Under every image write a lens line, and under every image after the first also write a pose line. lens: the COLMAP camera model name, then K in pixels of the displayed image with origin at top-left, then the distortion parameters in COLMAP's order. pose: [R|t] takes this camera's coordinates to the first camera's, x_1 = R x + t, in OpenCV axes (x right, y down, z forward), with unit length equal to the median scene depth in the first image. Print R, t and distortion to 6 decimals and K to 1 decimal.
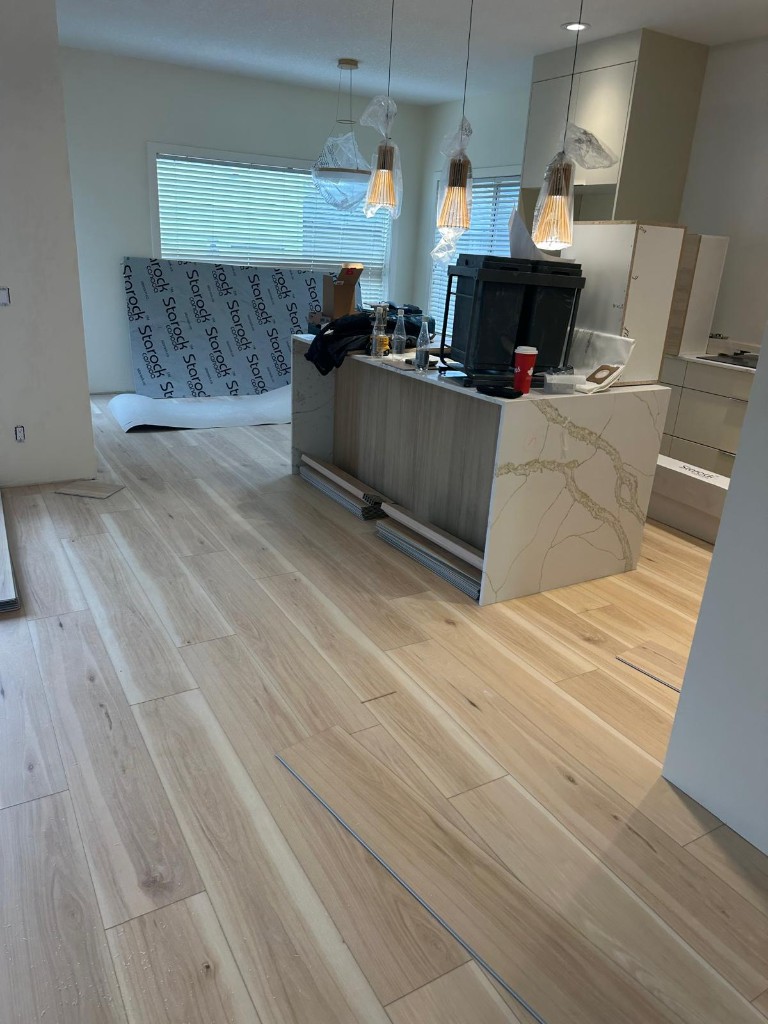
lens RADIAL K [[713.3, 0, 384.0], [0, 713.3, 512.0], [0, 0, 1]] dist [0.107871, -0.187614]
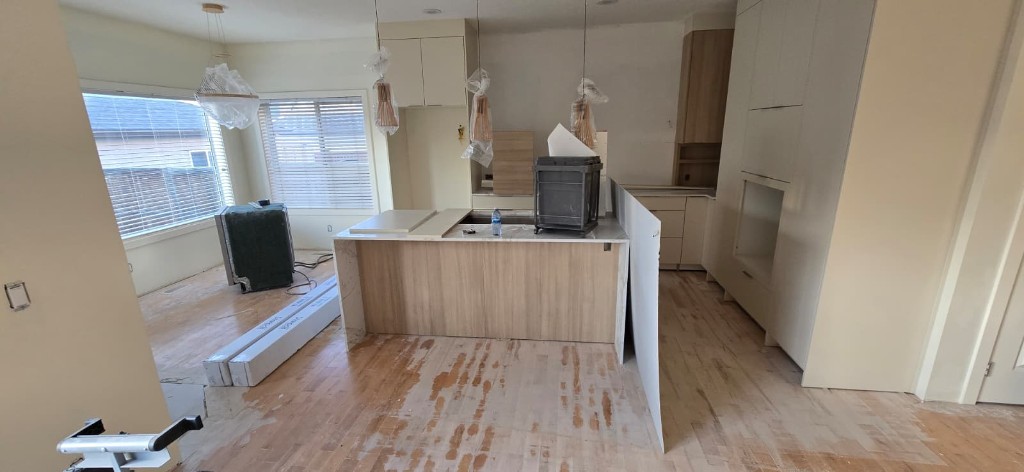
lens RADIAL K [[419.2, 0, 502.0], [0, 419.2, 240.6], [0, 0, 1]] dist [-0.001515, -0.000085]
pose [[0.615289, -0.266597, 0.741853, -0.703750], [0.328181, 0.942276, 0.066430, -0.301918], [-0.716740, 0.202588, 0.667264, 0.554978]]
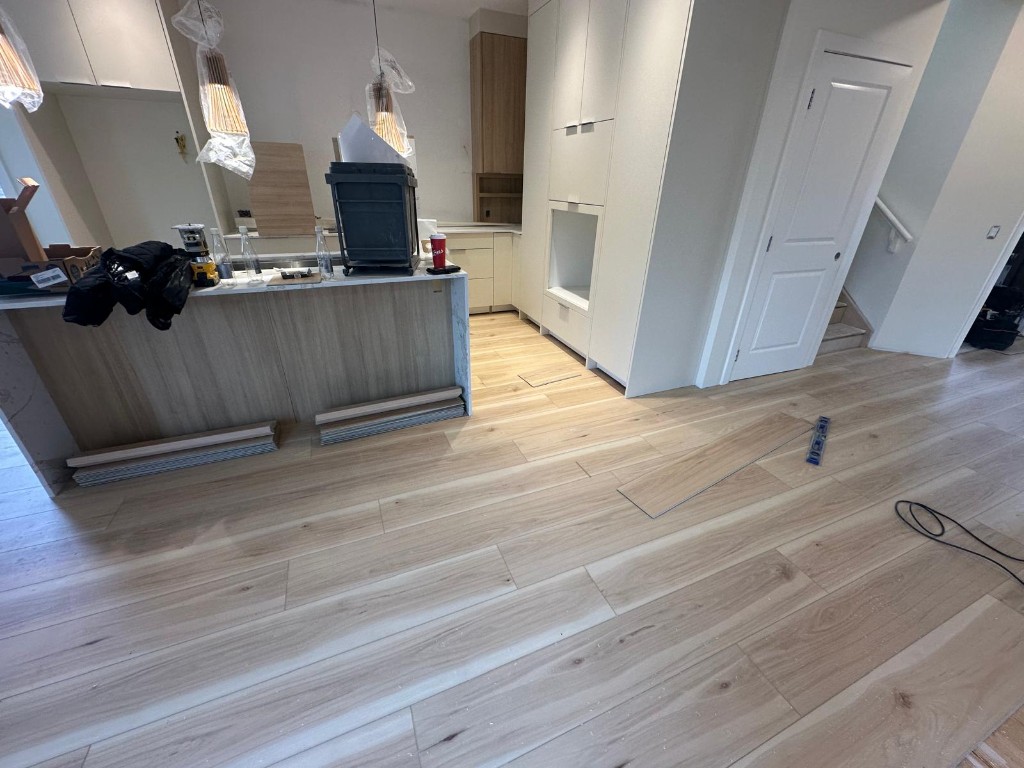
lens RADIAL K [[410.1, 0, 511.6], [0, 410.1, 385.6], [0, 0, 1]] dist [-0.003326, -0.000254]
pose [[0.131256, -0.491727, 0.860800, -0.594029], [0.333230, 0.839672, 0.428846, -0.274291], [-0.933665, 0.230556, 0.274070, 0.732302]]
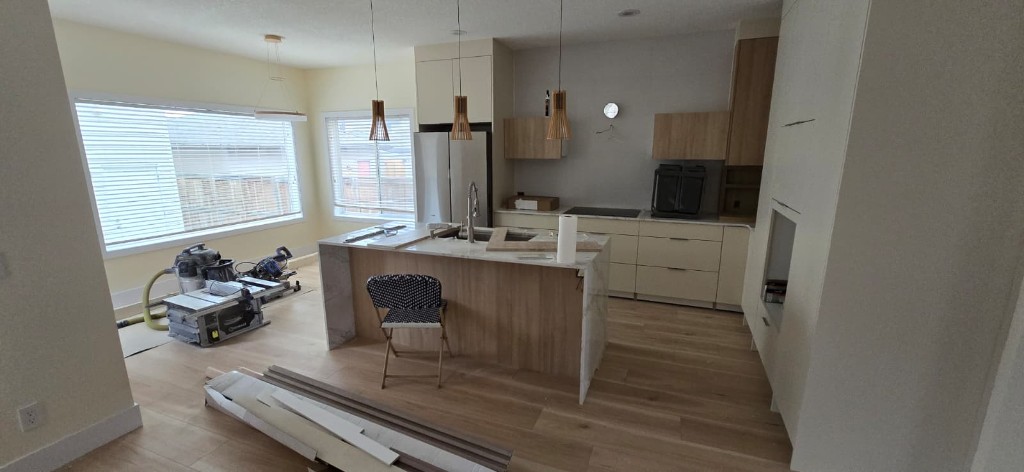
lens RADIAL K [[418.9, 0, 509.5], [0, 418.9, 240.9], [0, 0, 1]] dist [0.000700, 0.000111]
pose [[0.788291, -0.184049, 0.587131, -0.444623], [0.258383, 0.965022, -0.044401, -0.200563], [-0.558423, 0.186705, 0.808273, 0.365533]]
